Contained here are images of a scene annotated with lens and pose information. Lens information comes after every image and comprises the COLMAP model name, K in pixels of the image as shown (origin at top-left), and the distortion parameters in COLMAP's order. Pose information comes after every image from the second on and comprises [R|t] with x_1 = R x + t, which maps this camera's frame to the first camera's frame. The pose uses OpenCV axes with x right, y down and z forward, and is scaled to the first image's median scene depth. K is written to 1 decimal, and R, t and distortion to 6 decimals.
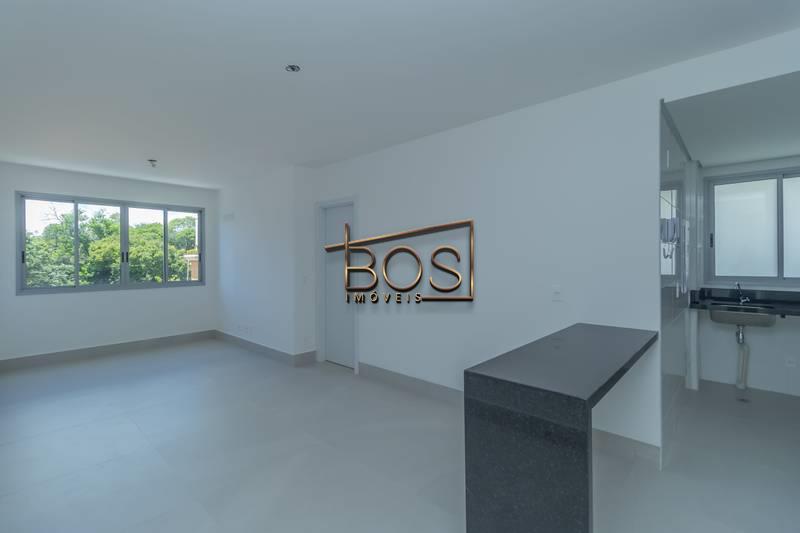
lens RADIAL K [[361.5, 0, 399.0], [0, 361.5, 257.9], [0, 0, 1]] dist [-0.001067, -0.000109]
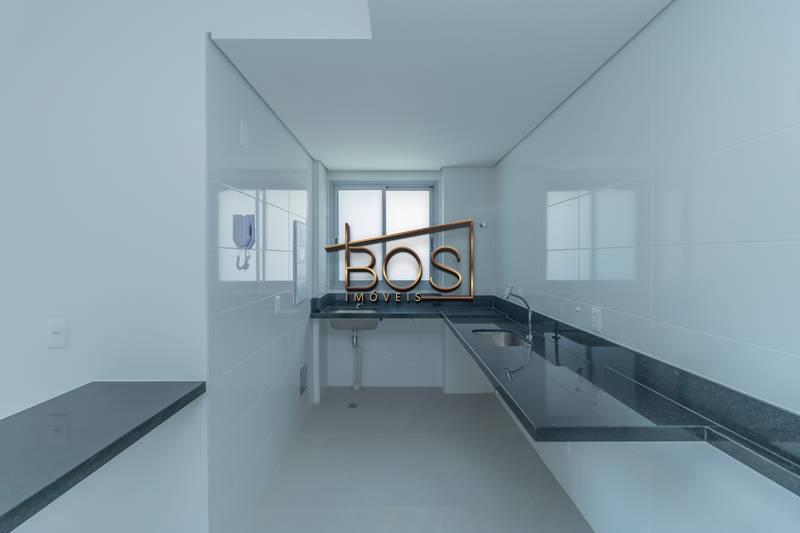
lens RADIAL K [[366.3, 0, 391.0], [0, 366.3, 263.9], [0, 0, 1]] dist [-0.001745, -0.000181]
pose [[0.737786, -0.008724, 0.674979, 0.319770], [-0.003388, 0.999856, 0.016626, -0.016358], [-0.675027, -0.014553, 0.737650, 0.167490]]
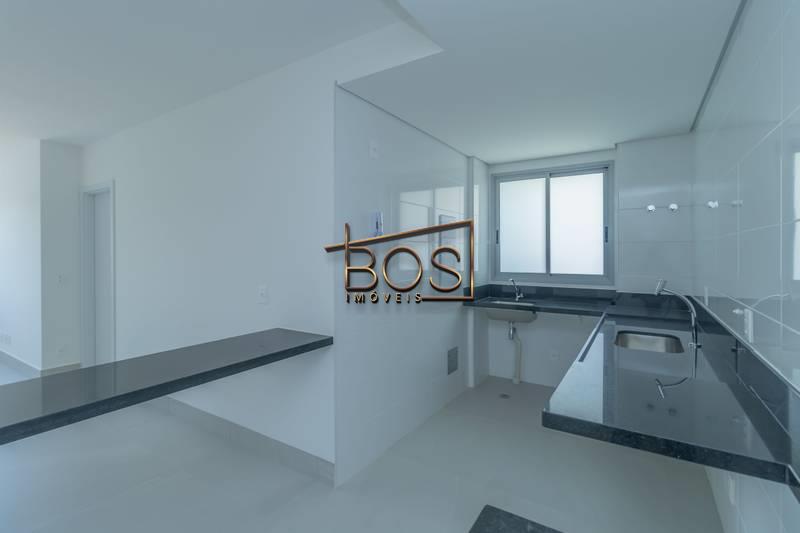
lens RADIAL K [[370.0, 0, 398.1], [0, 370.0, 255.3], [0, 0, 1]] dist [0.000519, 0.000384]
pose [[0.985109, 0.001148, 0.171927, 0.446813], [-0.002344, 0.999974, 0.006754, -0.004721], [-0.171915, -0.007056, 0.985086, 0.033397]]
